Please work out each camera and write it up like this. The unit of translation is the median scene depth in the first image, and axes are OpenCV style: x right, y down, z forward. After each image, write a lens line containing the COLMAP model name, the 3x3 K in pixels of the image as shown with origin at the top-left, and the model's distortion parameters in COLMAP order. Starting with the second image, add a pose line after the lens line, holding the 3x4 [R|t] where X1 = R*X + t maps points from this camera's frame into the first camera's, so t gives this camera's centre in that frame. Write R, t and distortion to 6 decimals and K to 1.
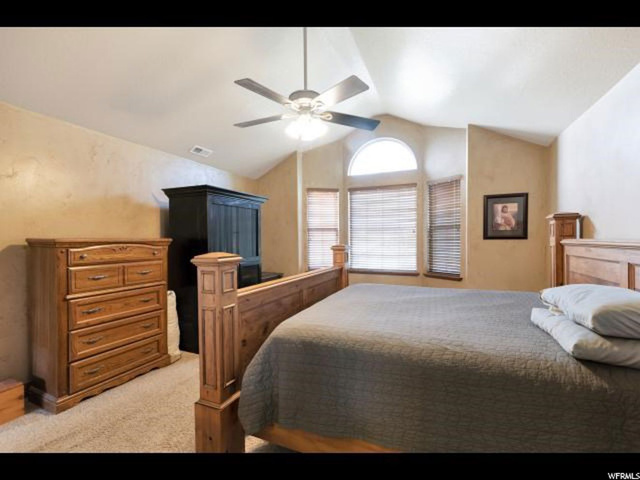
lens RADIAL K [[279.6, 0, 320.4], [0, 279.6, 243.4], [0, 0, 1]] dist [0.004354, 0.000322]
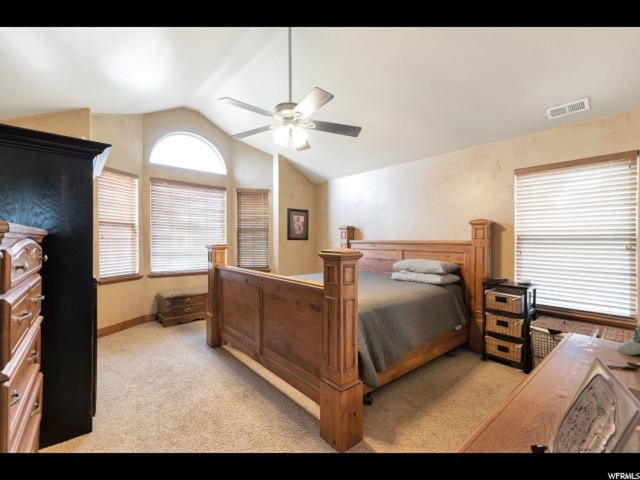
lens RADIAL K [[279.6, 0, 319.7], [0, 279.6, 239.4], [0, 0, 1]] dist [0.004354, 0.000322]
pose [[0.445348, 0.014382, 0.895242, -0.549251], [0.004130, 0.999827, -0.018117, 0.007754], [-0.895348, 0.011765, 0.445211, 0.232504]]
